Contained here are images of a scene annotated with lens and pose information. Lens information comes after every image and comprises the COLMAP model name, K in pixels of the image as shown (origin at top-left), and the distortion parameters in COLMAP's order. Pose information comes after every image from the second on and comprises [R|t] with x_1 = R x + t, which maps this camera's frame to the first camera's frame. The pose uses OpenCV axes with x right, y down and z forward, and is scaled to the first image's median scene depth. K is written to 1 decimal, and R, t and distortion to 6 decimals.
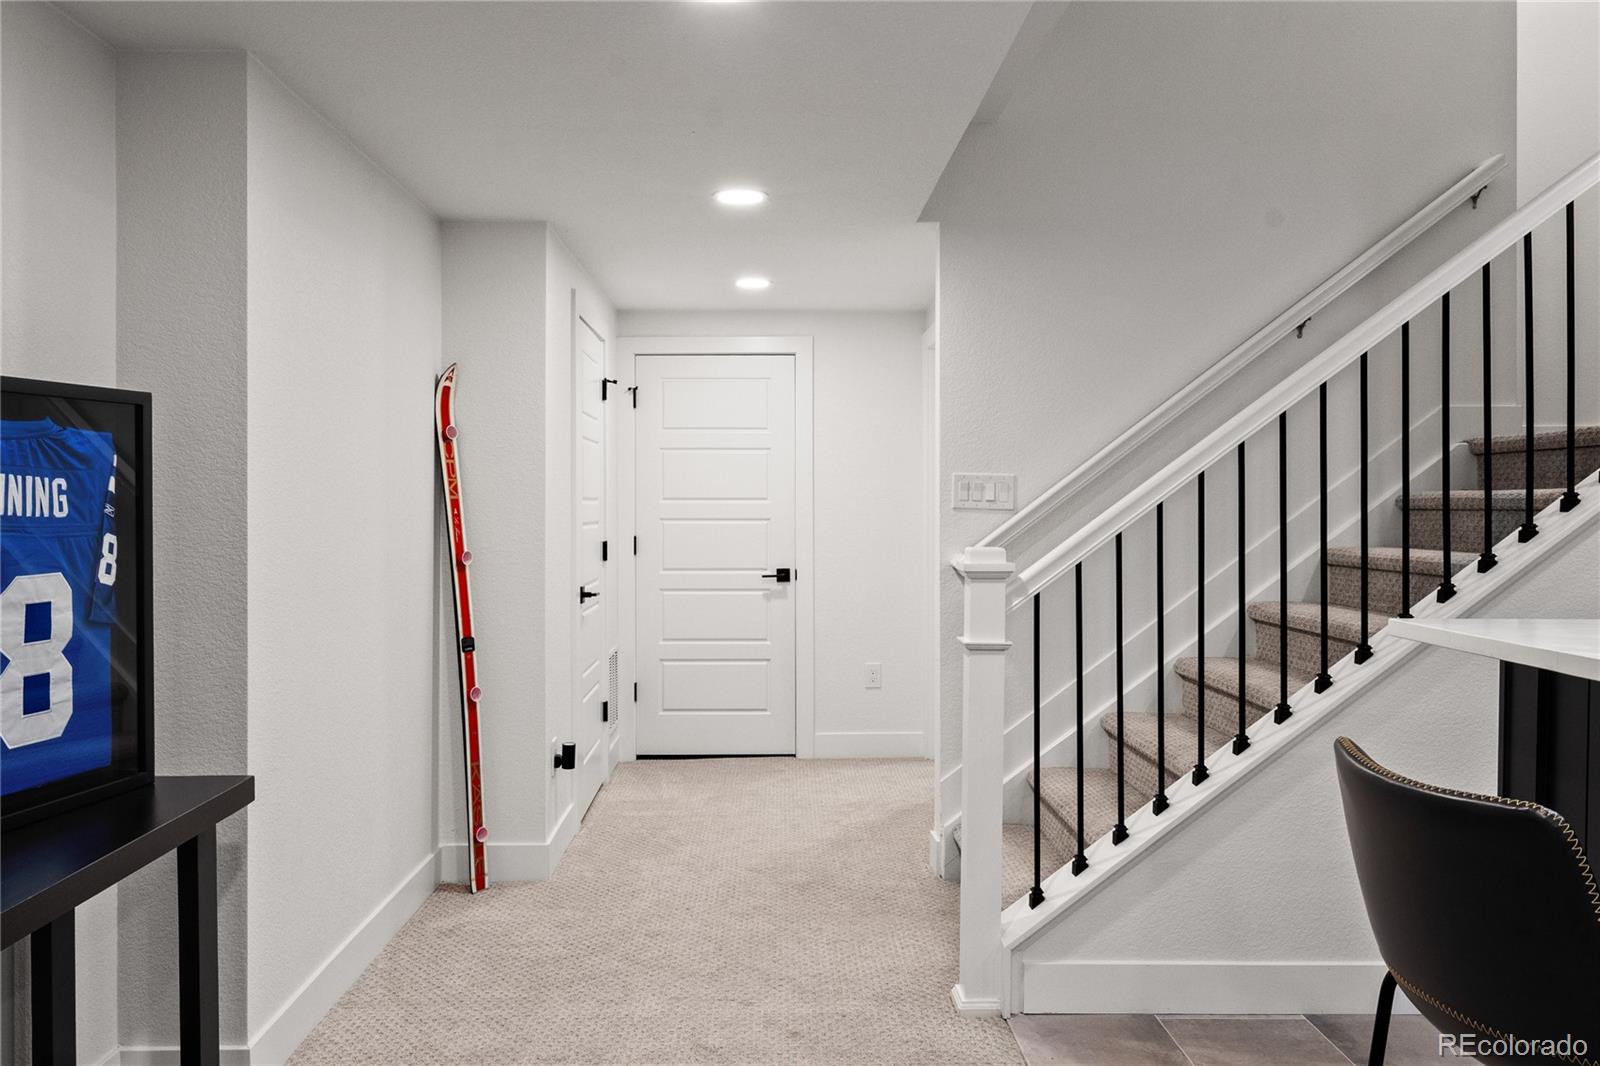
lens RADIAL K [[1261.9, 0, 800.0], [0, 1261.9, 533.0], [0, 0, 1]] dist [0.000006, -0.000036]
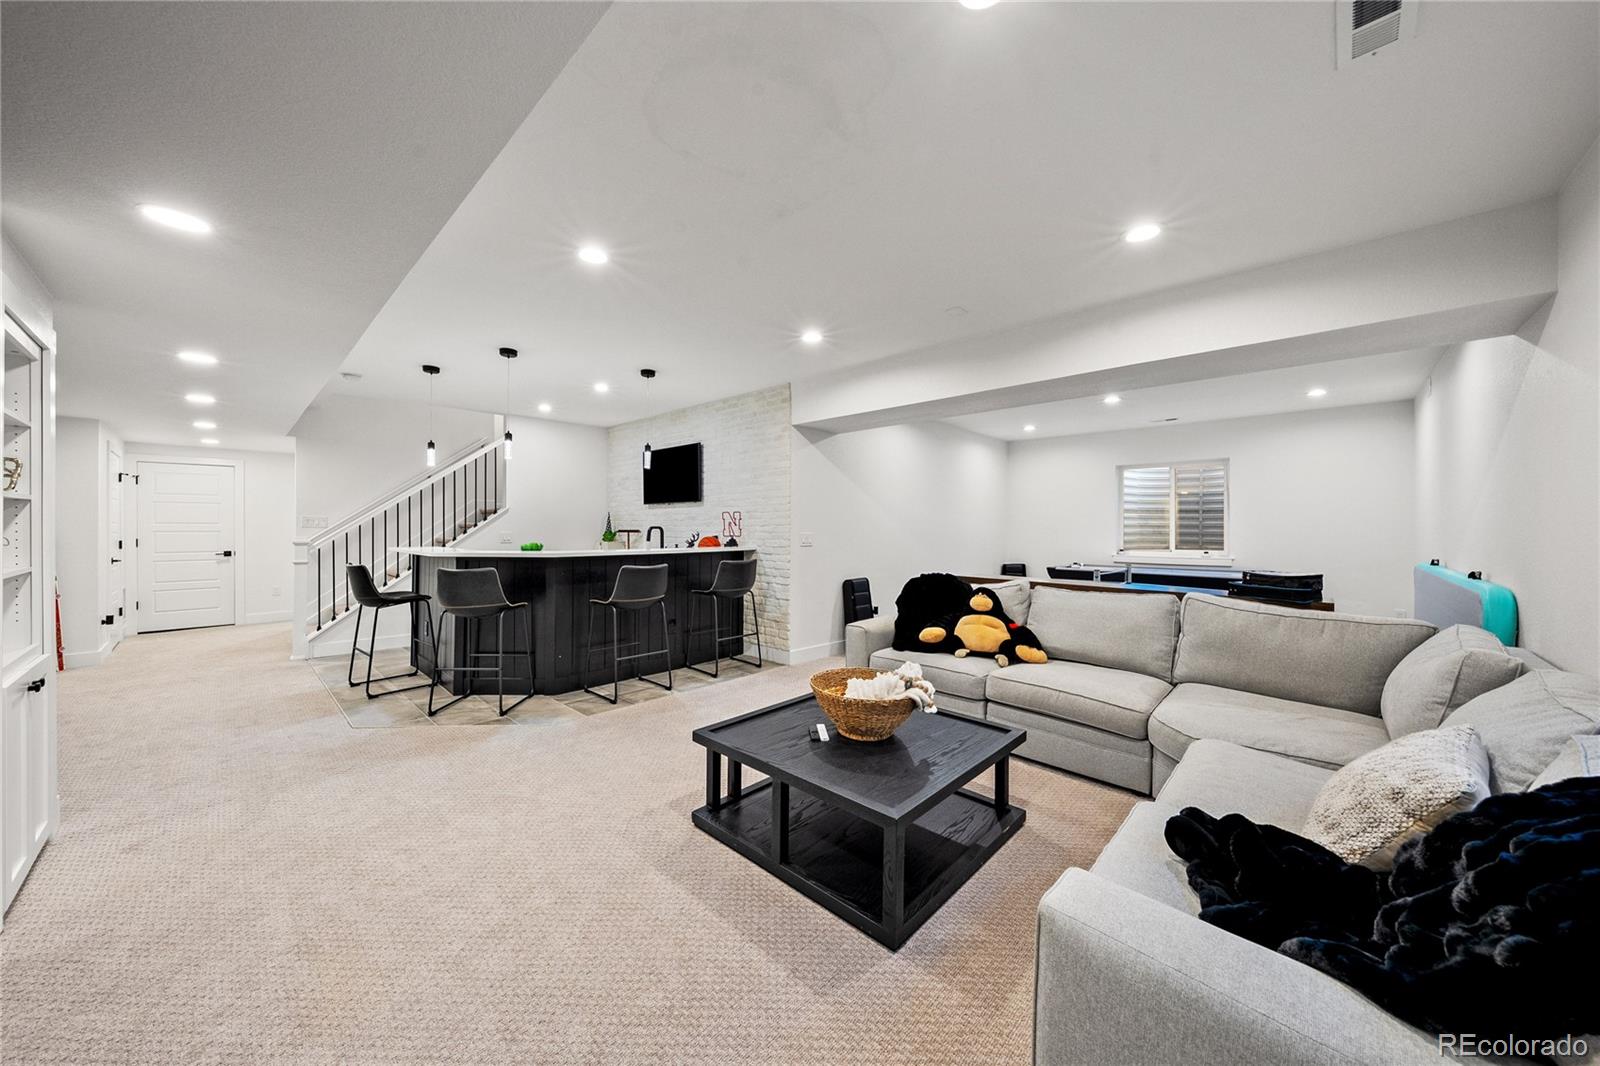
lens RADIAL K [[551.4, 0, 792.9], [0, 551.4, 529.1], [0, 0, 1]] dist [-0.000020, -0.000011]
pose [[0.713279, -0.001520, 0.700879, 0.027755], [0.015341, 0.999792, -0.013444, 0.022175], [-0.700713, 0.020341, 0.713154, -0.793556]]
